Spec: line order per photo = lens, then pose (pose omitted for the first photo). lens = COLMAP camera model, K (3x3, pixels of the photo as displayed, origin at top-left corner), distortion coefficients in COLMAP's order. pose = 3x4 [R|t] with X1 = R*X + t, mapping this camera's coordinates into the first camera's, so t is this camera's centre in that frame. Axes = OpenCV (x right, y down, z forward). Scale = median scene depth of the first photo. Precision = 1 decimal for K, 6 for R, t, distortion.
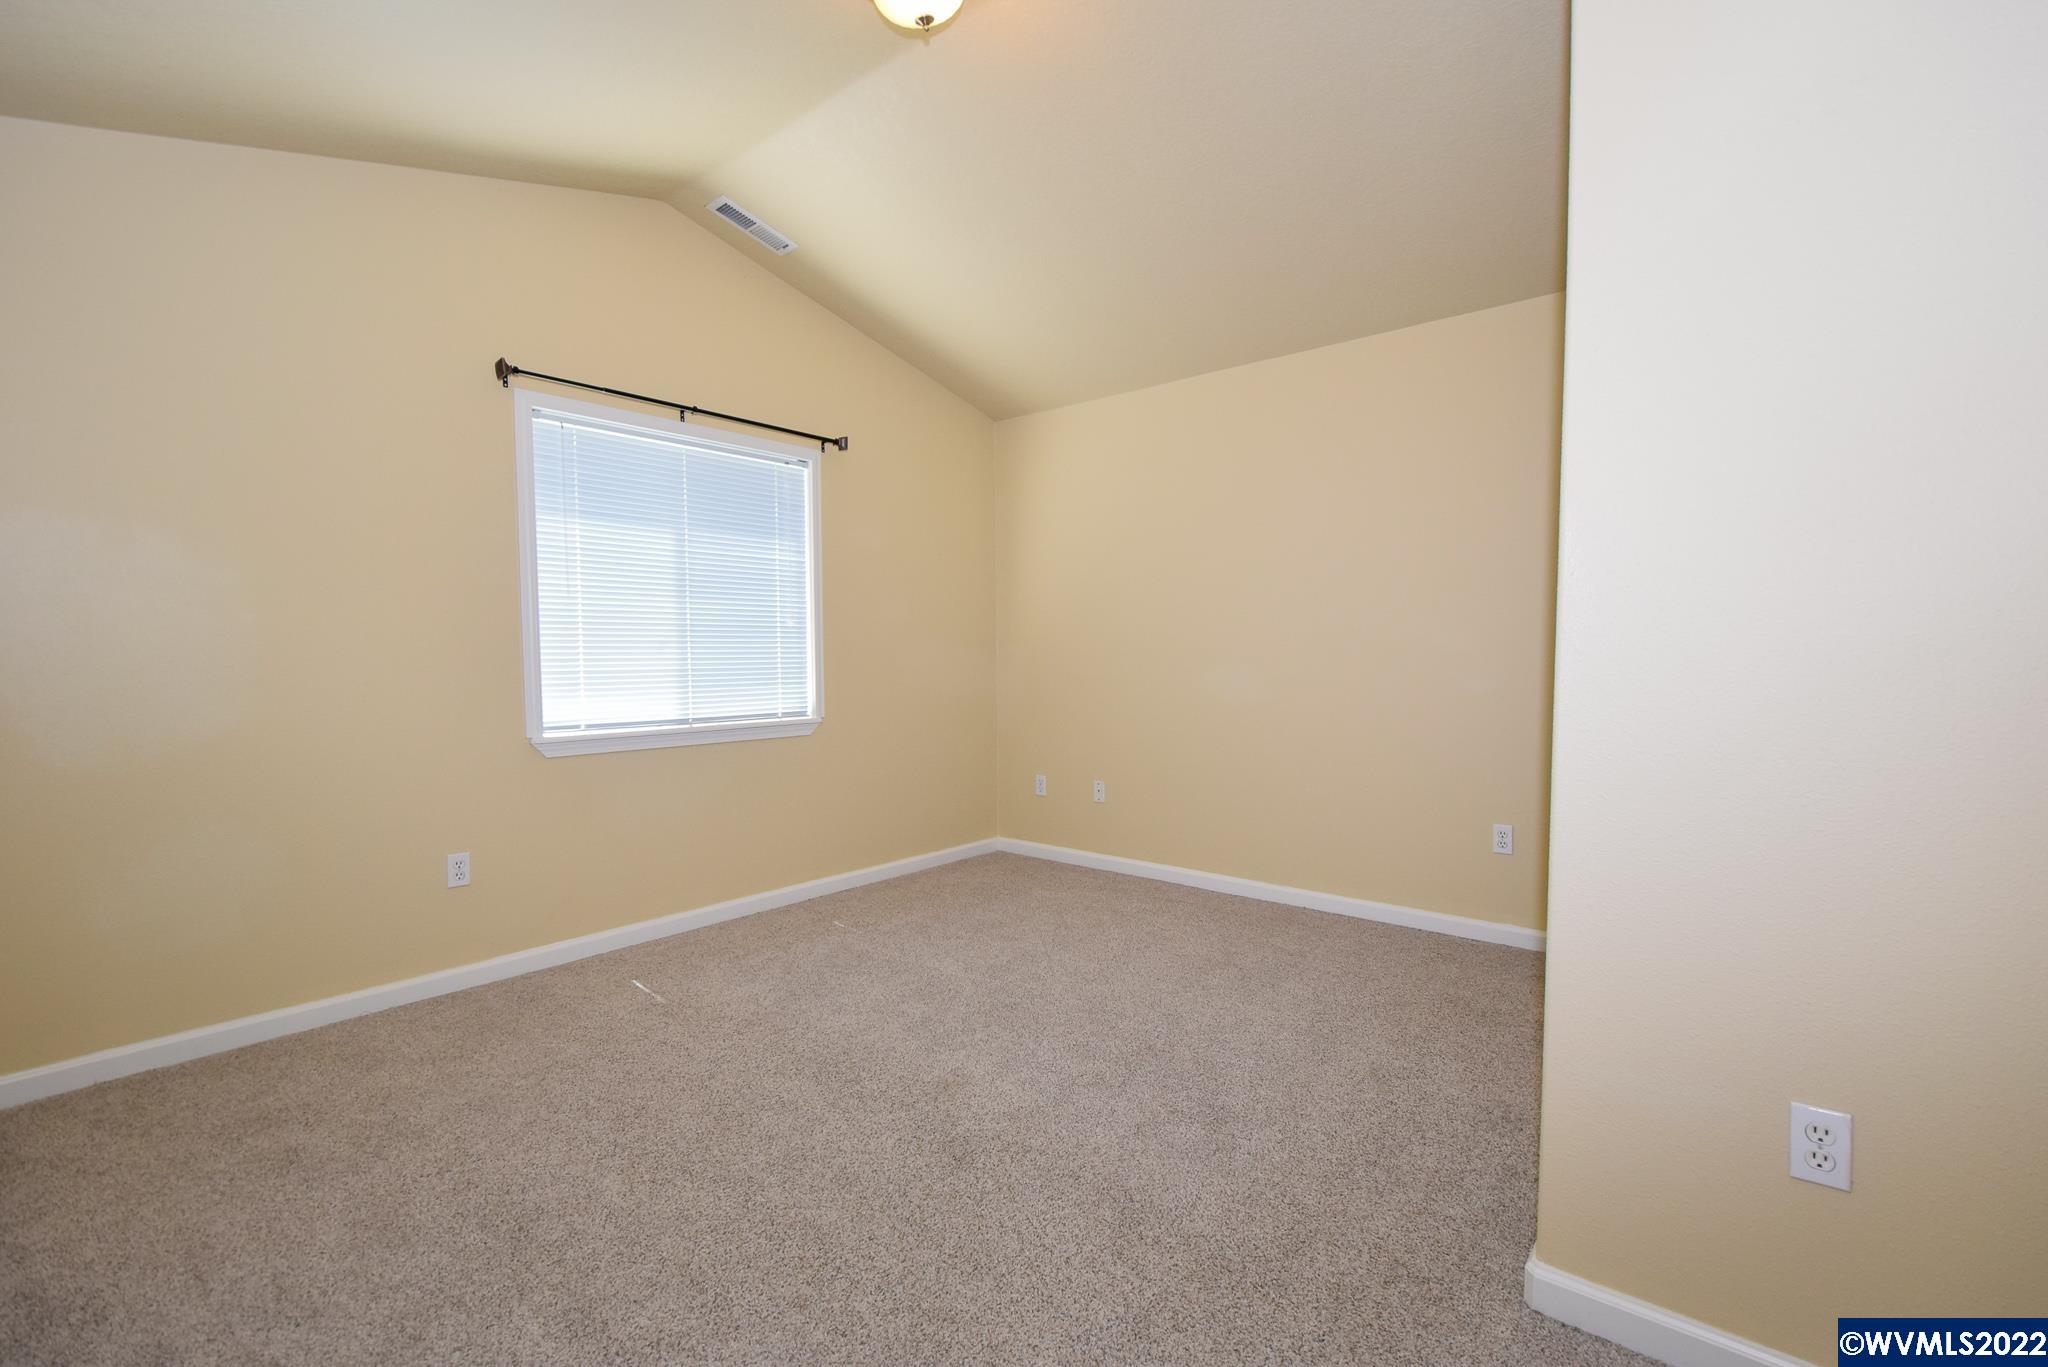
lens RADIAL K [[898.4, 0, 1026.4], [0, 898.4, 696.3], [0, 0, 1]] dist [0.000862, 0.000031]
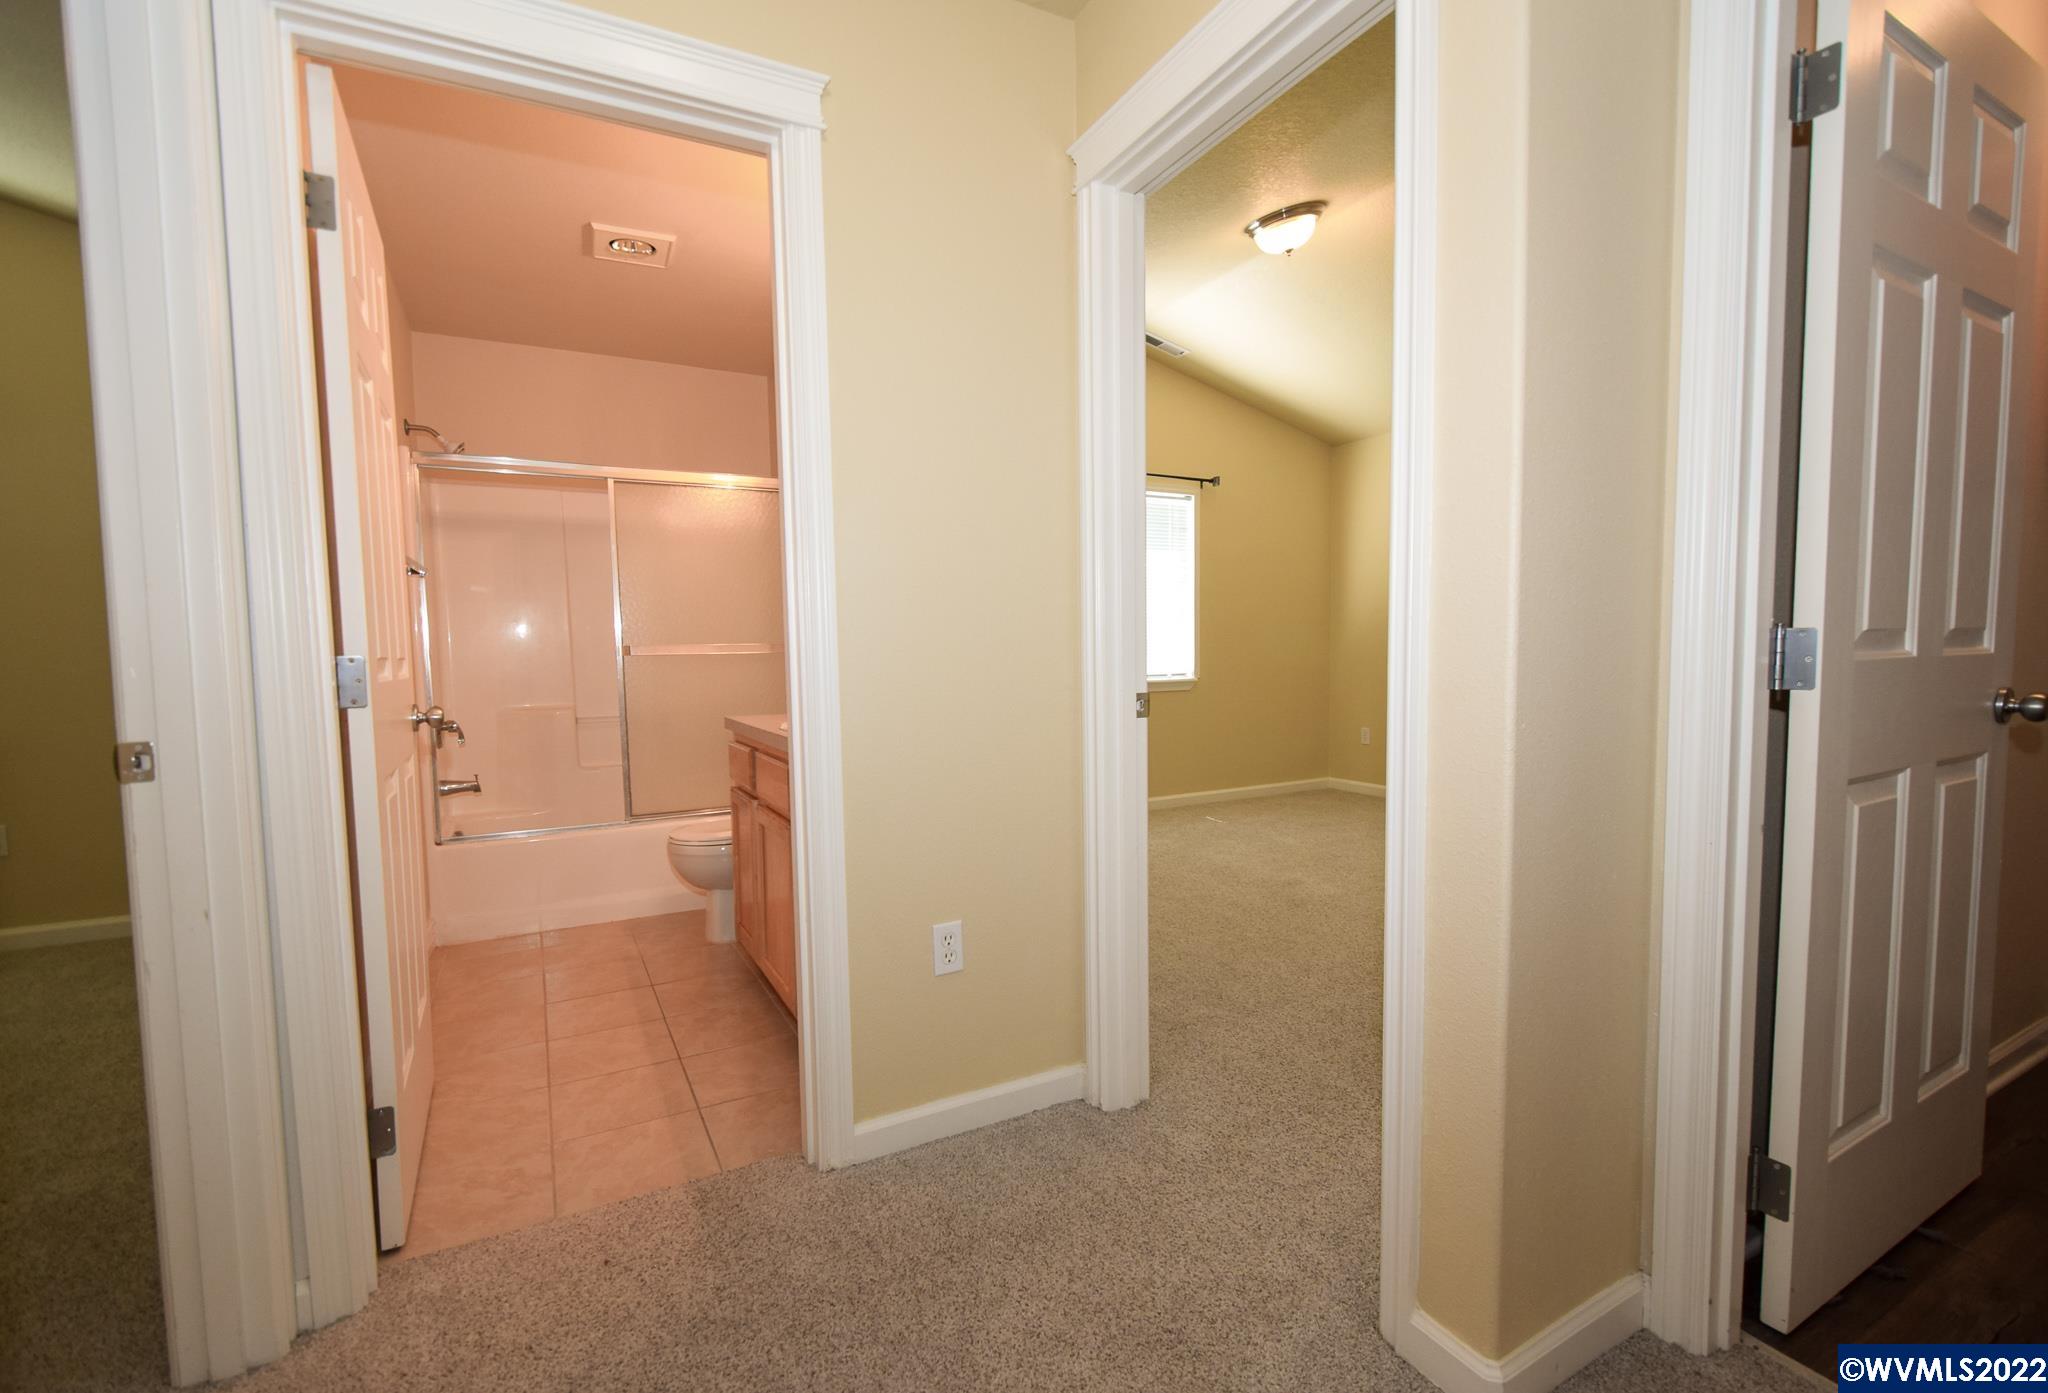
lens RADIAL K [[892.9, 0, 1016.2], [0, 892.9, 704.3], [0, 0, 1]] dist [0.001522, 0.000058]
pose [[0.929505, 0.019822, -0.368276, 0.028073], [-0.009423, 0.999505, 0.030015, 0.028393], [0.368688, -0.024428, 0.929232, -0.457311]]
